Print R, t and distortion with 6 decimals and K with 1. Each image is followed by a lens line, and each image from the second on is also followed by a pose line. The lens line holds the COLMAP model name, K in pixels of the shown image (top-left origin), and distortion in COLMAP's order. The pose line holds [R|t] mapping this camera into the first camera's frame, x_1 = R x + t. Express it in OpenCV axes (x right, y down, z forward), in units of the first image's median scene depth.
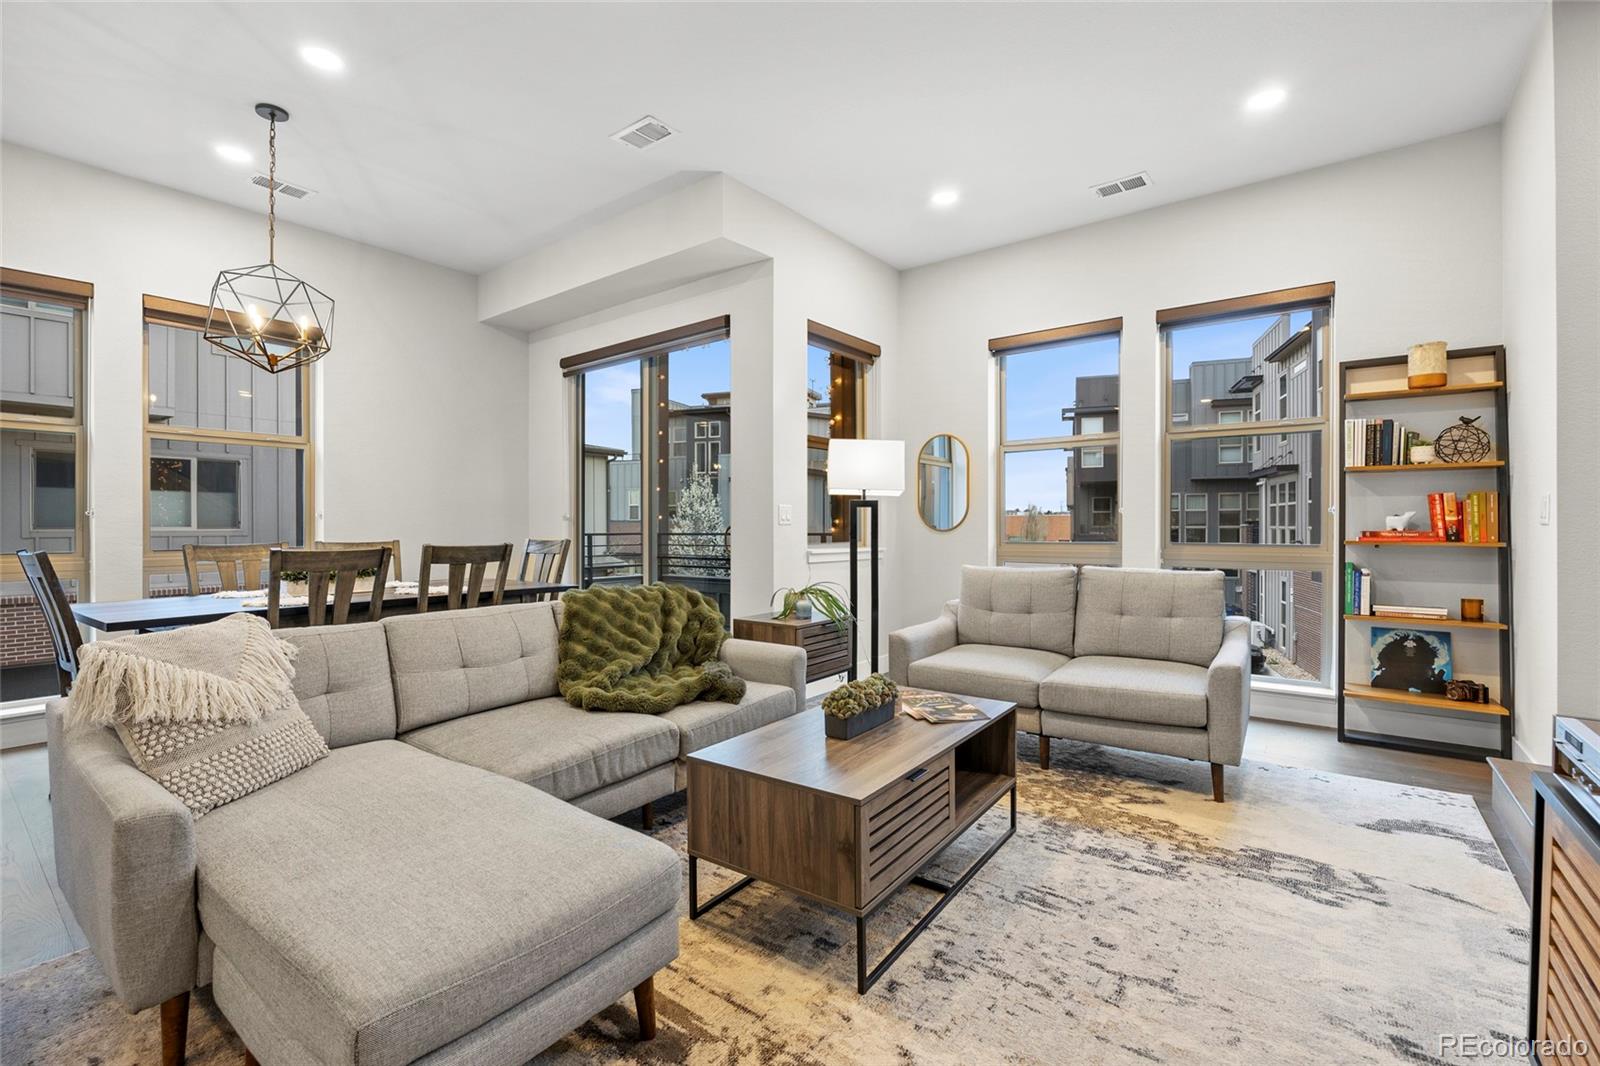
lens RADIAL K [[698.1, 0, 788.2], [0, 698.1, 526.3], [0, 0, 1]] dist [-0.009097, -0.001419]
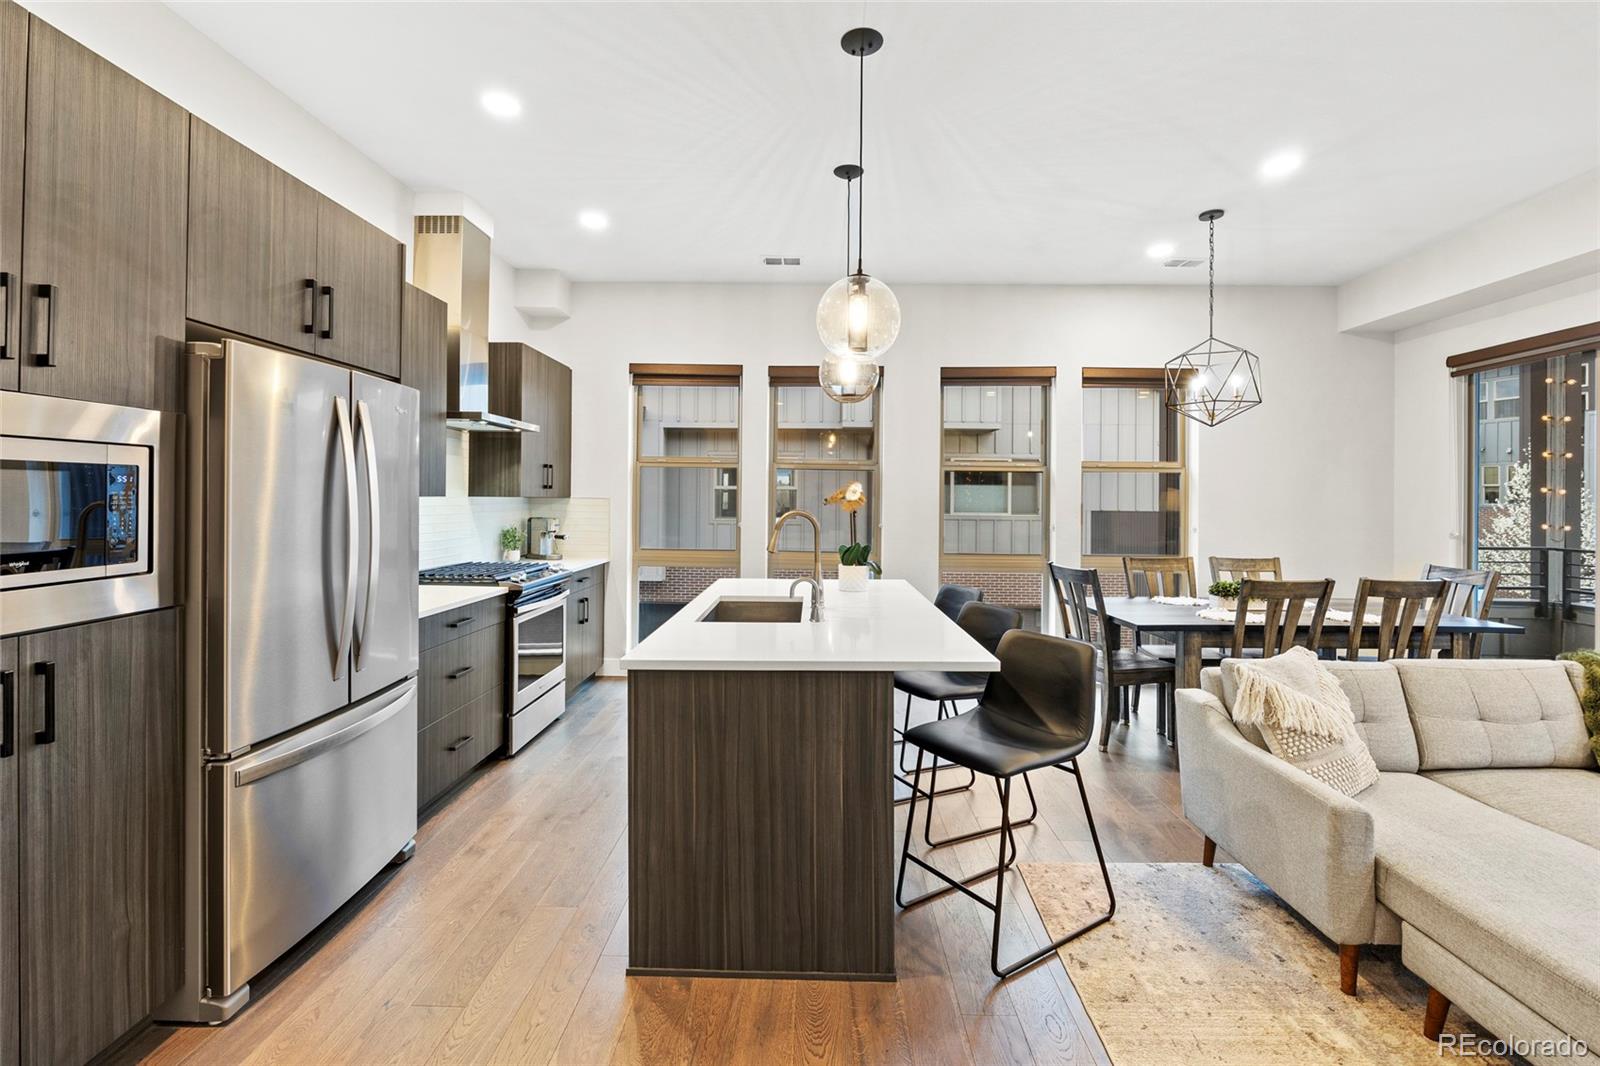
lens RADIAL K [[698.1, 0, 813.2], [0, 698.1, 493.9], [0, 0, 1]] dist [-0.009097, -0.001419]
pose [[0.601463, 0.001145, -0.798900, -0.169518], [-0.012218, 0.999895, -0.007765, -0.077170], [0.798808, 0.014431, 0.601413, -0.281190]]
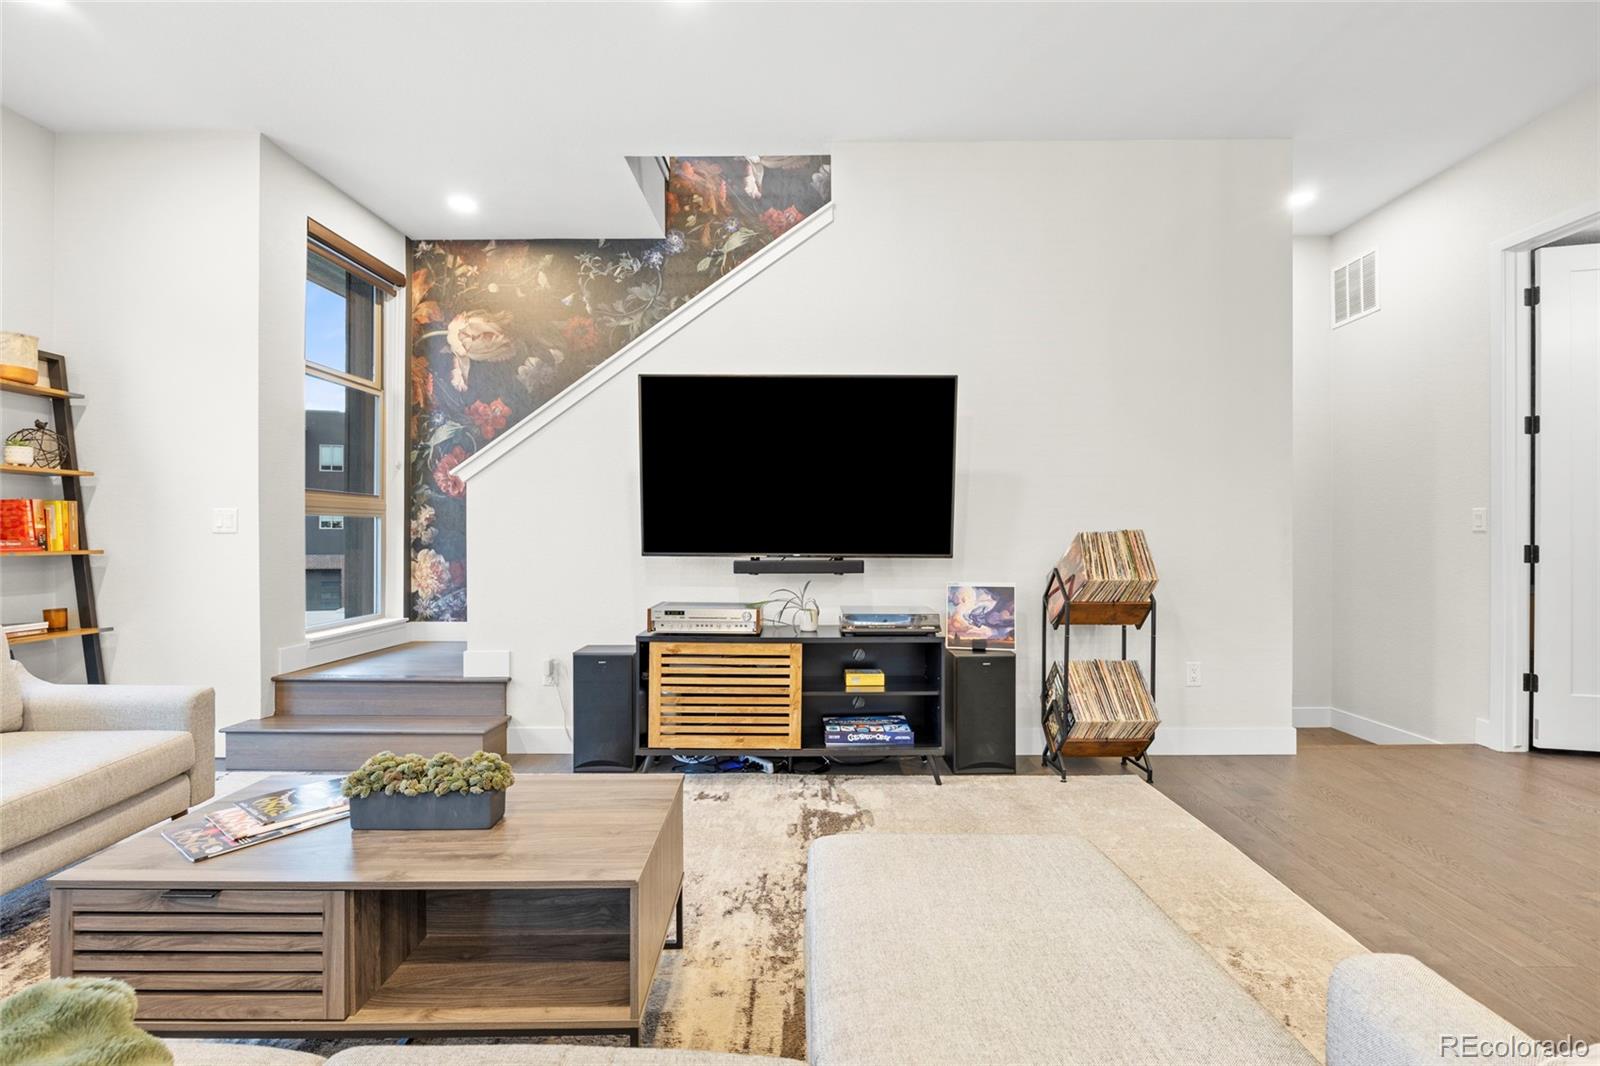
lens RADIAL K [[698.1, 0, 806.7], [0, 698.1, 533.2], [0, 0, 1]] dist [-0.009097, -0.001419]
pose [[-0.607284, -0.000613, 0.794484, -0.424585], [0.000476, 0.999999, 0.001135, -0.002445], [-0.794484, 0.001067, -0.607284, 0.703653]]
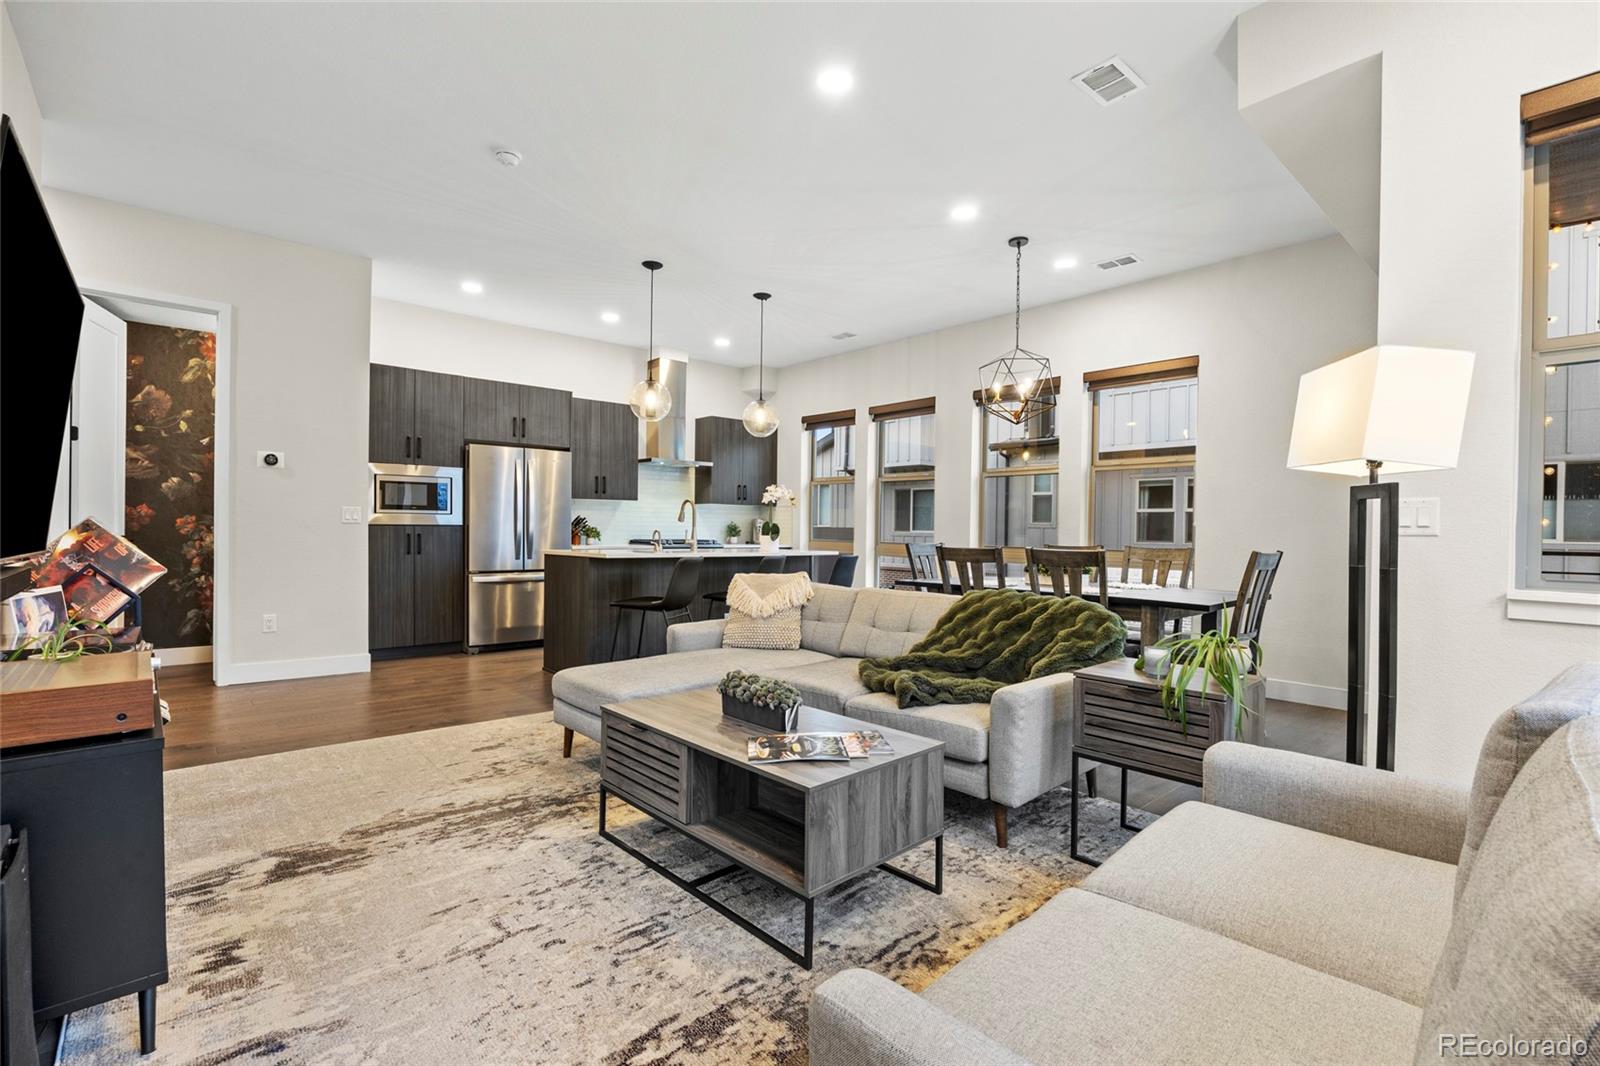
lens RADIAL K [[729.2, 0, 831.4], [0, 729.2, 531.6], [0, 0, 1]] dist [-0.010524, 0.000257]
pose [[-0.161557, 0.002885, -0.986859, 0.734823], [-0.014456, 0.999882, 0.005290, -0.003125], [0.986758, 0.015120, -0.161496, 0.803679]]
